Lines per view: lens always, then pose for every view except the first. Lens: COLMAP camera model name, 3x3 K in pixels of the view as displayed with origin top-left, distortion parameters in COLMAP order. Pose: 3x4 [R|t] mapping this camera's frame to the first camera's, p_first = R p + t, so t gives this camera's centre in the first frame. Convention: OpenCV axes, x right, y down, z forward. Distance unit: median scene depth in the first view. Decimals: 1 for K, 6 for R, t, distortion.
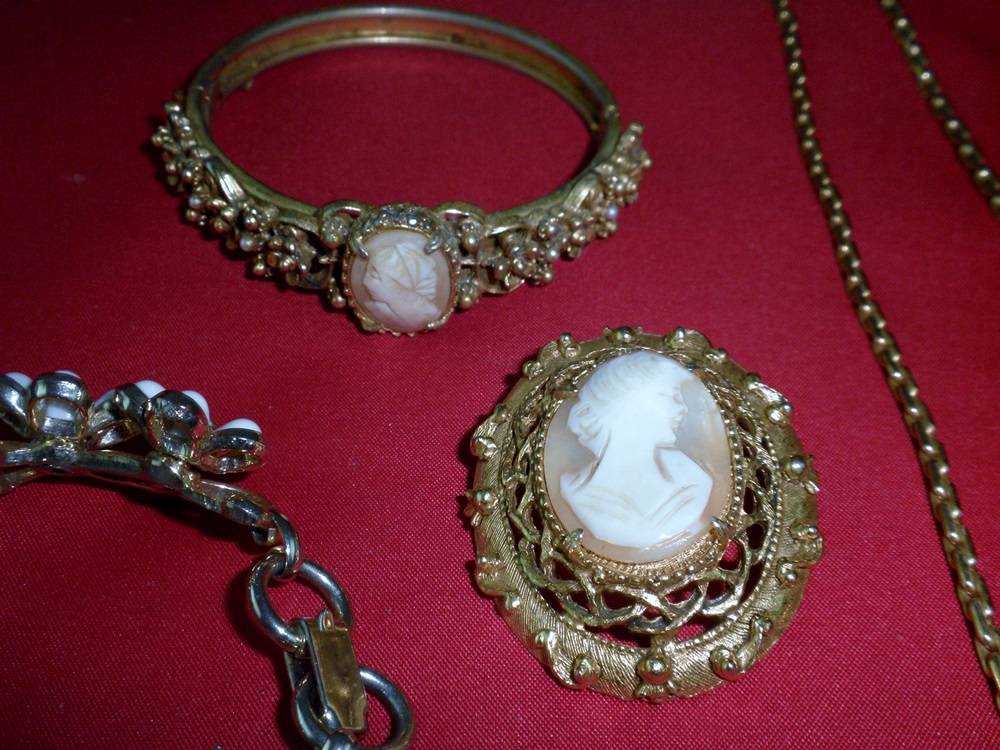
lens RADIAL K [[1062.9, 0, 499.0], [0, 1062.9, 378.6], [0, 0, 1]] dist [0.017923, 0.000000]
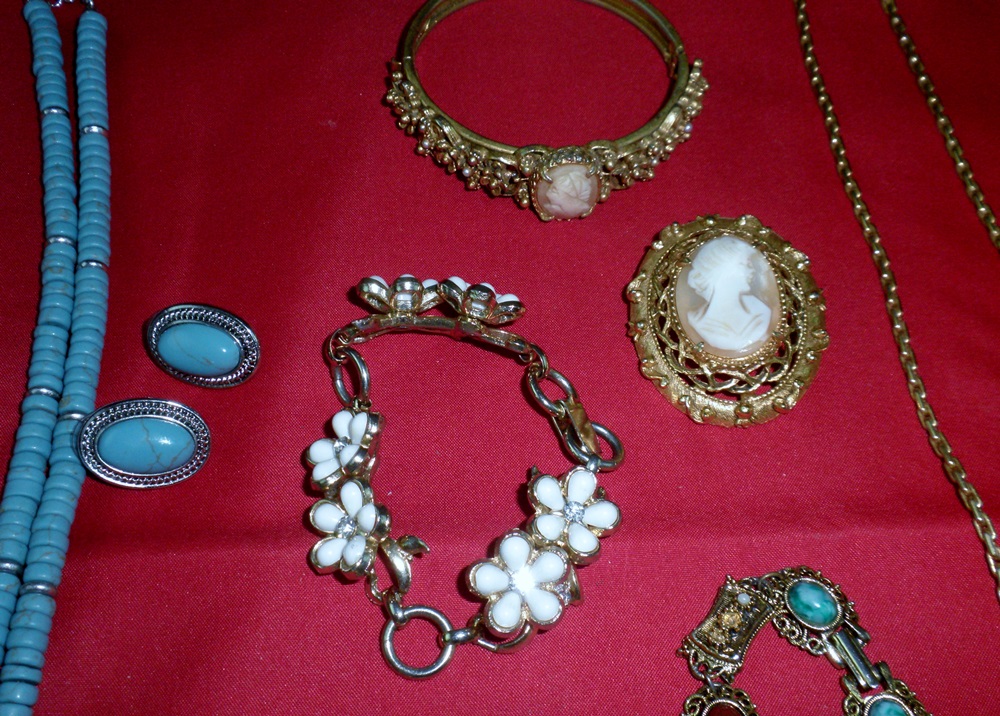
lens RADIAL K [[1127.1, 0, 502.6], [0, 1127.1, 361.1], [0, 0, 1]] dist [0.011833, 0.000000]
pose [[0.996149, -0.076263, 0.043252, -0.297846], [0.064835, 0.972861, 0.222122, -0.238255], [-0.059018, -0.218462, 0.974059, -0.756948]]
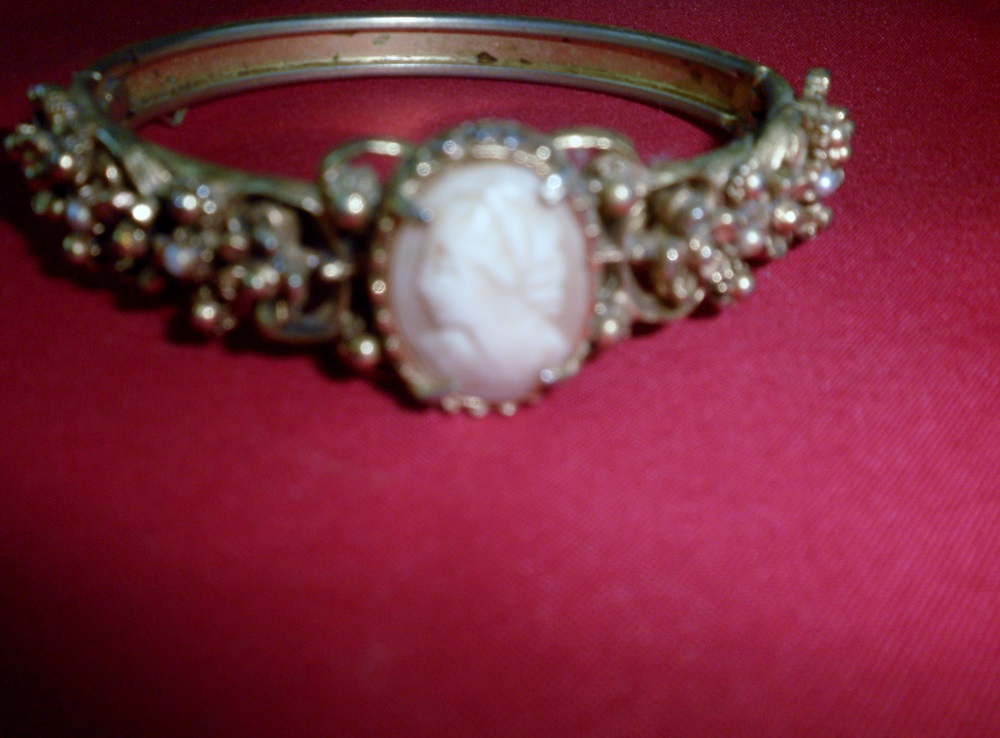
lens RADIAL K [[1092.3, 0, 507.4], [0, 1092.3, 366.0], [0, 0, 1]] dist [0.057623, 0.000000]
pose [[0.993272, -0.093401, 0.068466, -0.129259], [0.109070, 0.953196, -0.281994, 0.098055], [-0.038923, 0.287564, 0.956970, 0.535558]]
